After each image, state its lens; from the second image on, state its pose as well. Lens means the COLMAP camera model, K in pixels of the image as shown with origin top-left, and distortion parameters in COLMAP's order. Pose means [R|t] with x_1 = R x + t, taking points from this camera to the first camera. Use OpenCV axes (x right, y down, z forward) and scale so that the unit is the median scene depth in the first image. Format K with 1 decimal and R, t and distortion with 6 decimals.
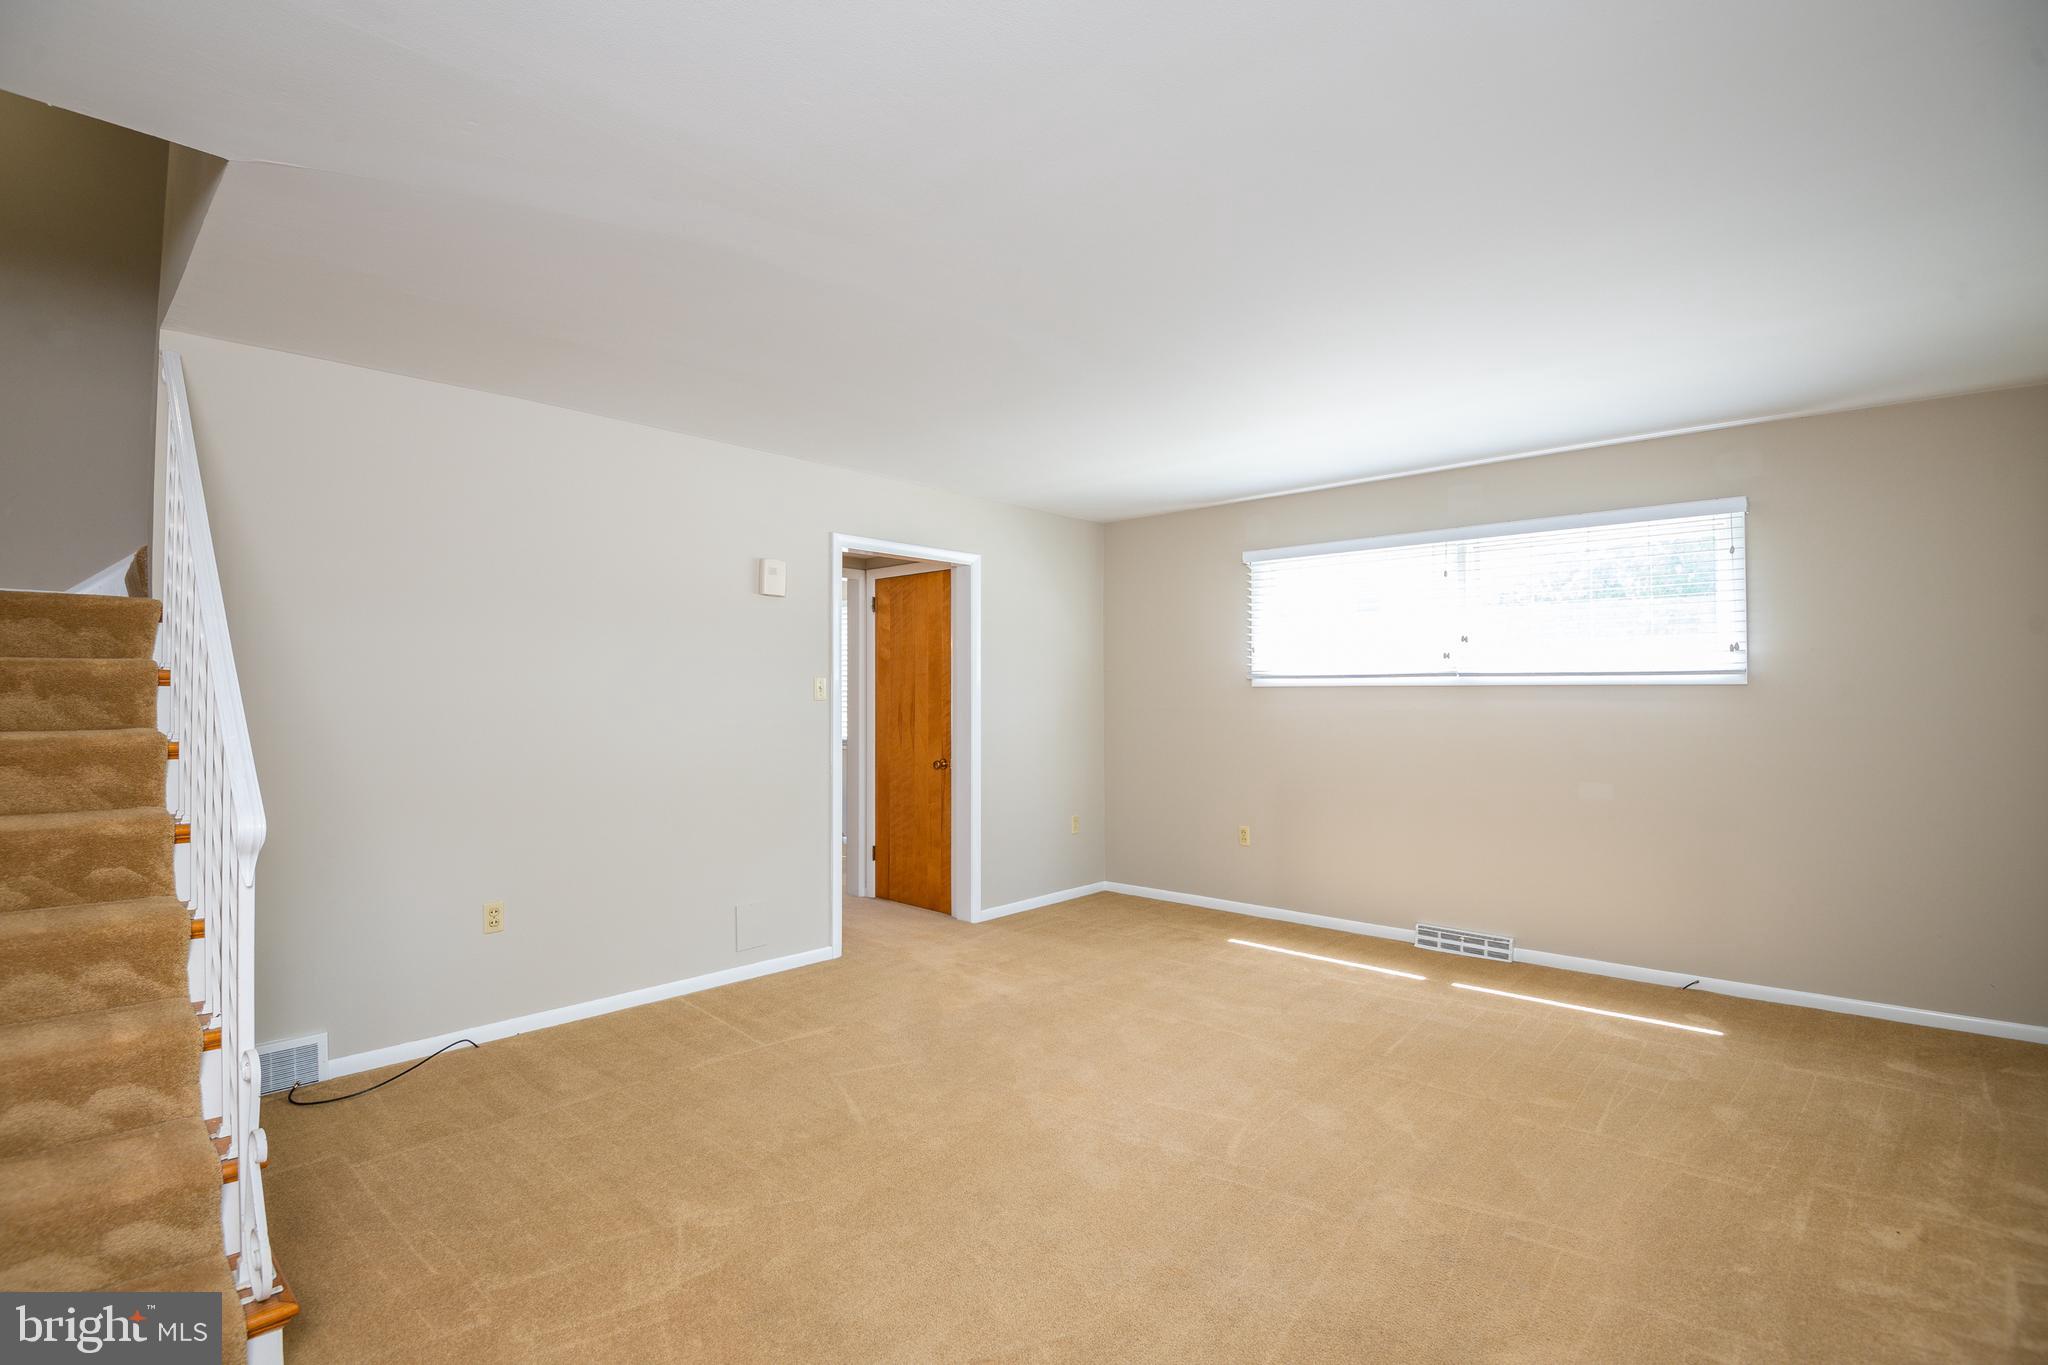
lens RADIAL K [[960.3, 0, 1024.0], [0, 960.3, 682.5], [0, 0, 1]] dist [-0.011500, -0.020783]
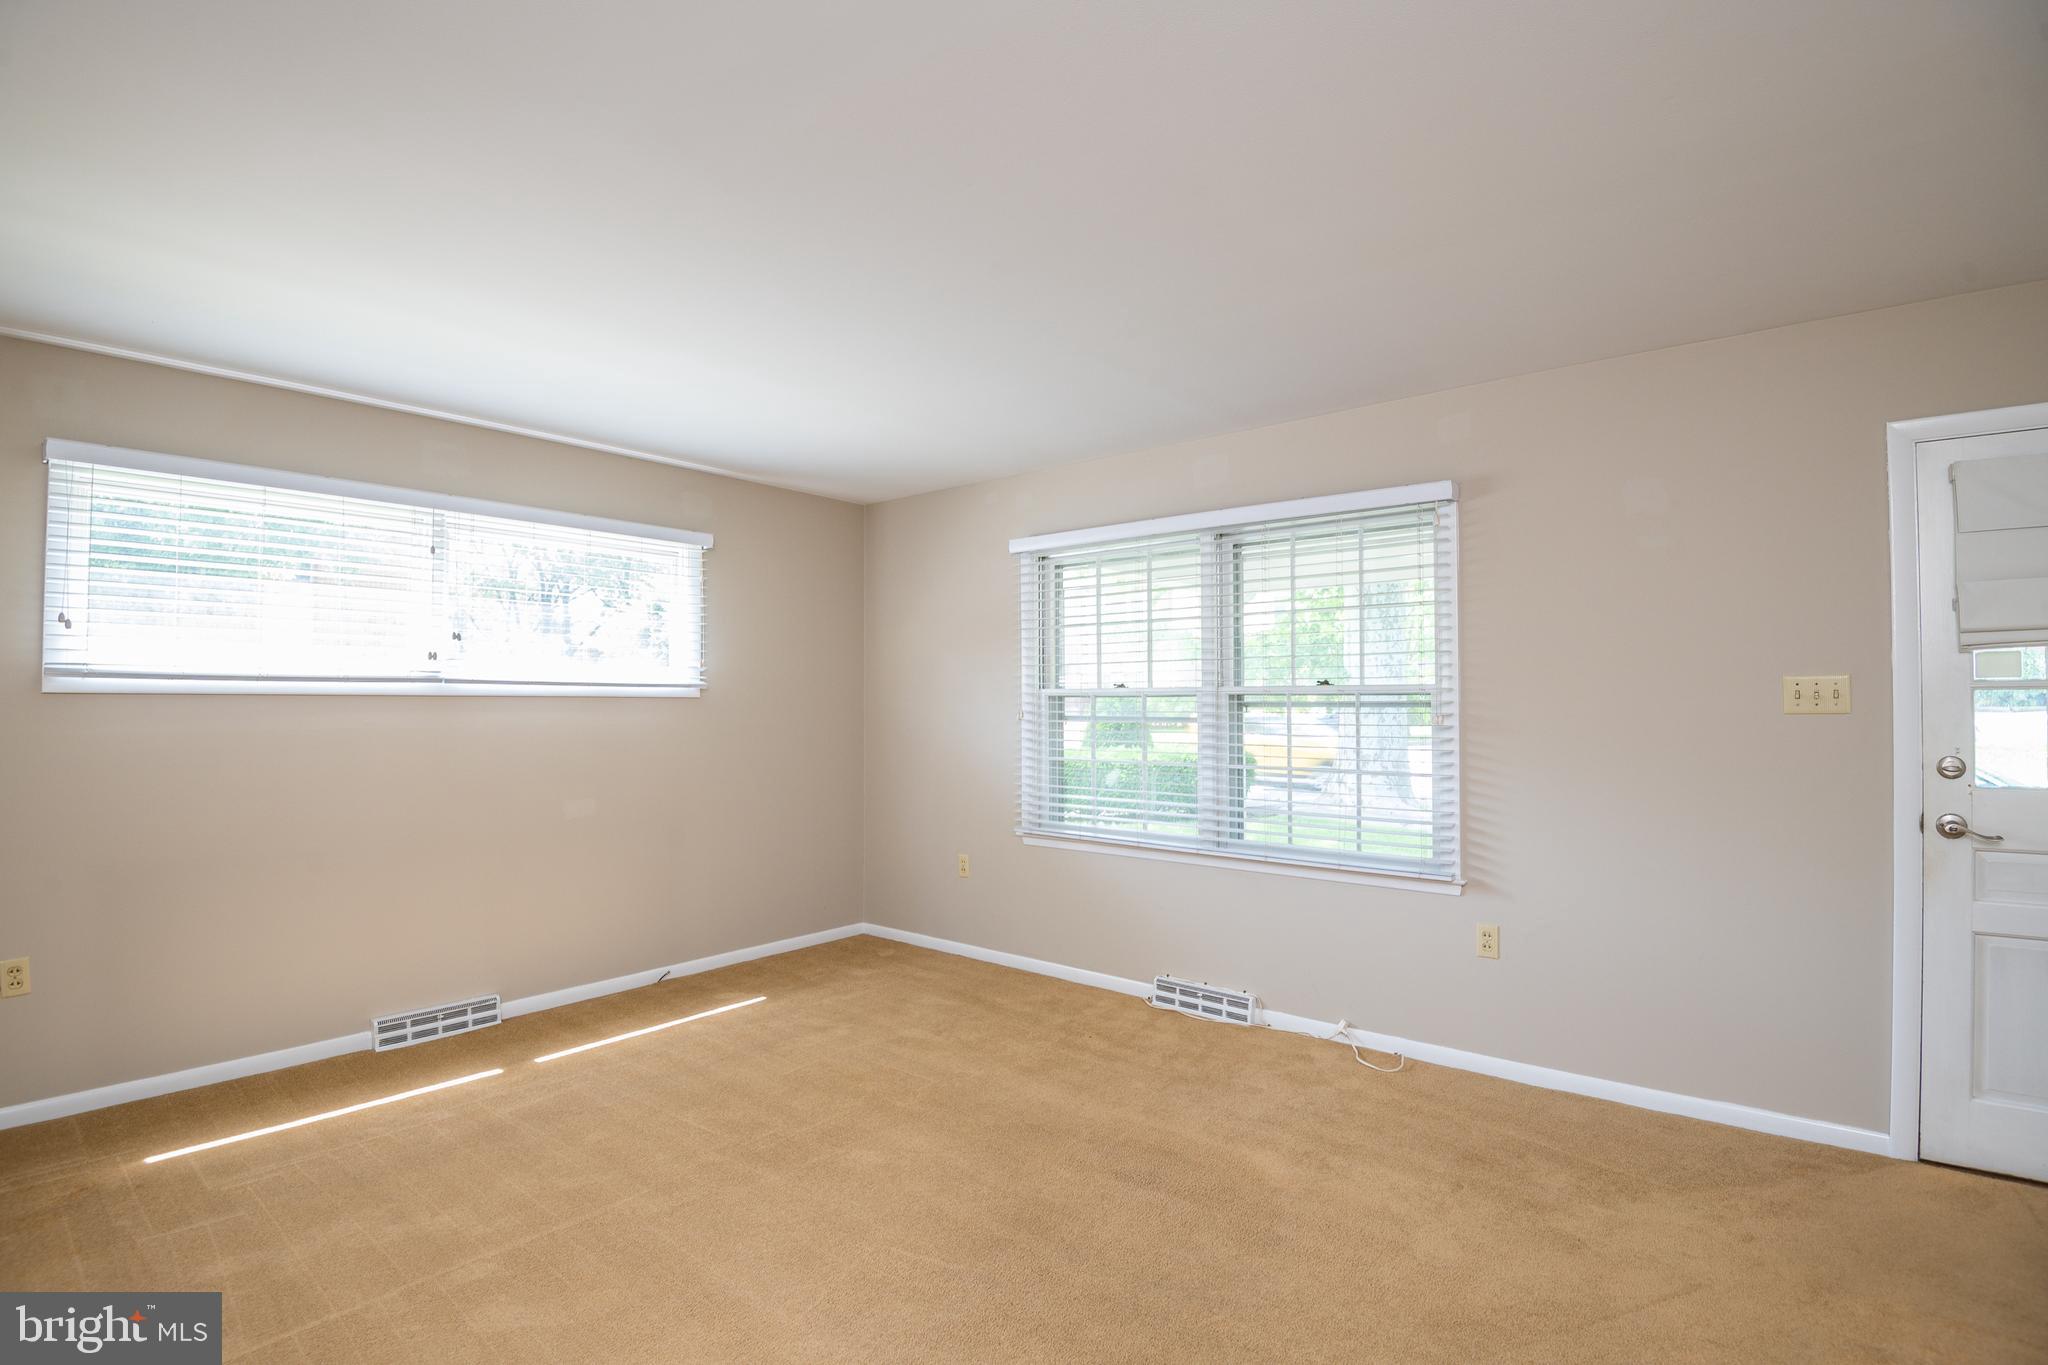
lens RADIAL K [[960.3, 0, 1024.0], [0, 960.3, 682.5], [0, 0, 1]] dist [-0.011500, -0.020783]
pose [[-0.050282, 0.026760, 0.998377, -0.388008], [-0.006222, 0.999613, -0.027106, 0.012689], [-0.998716, -0.007575, -0.050096, 0.624443]]
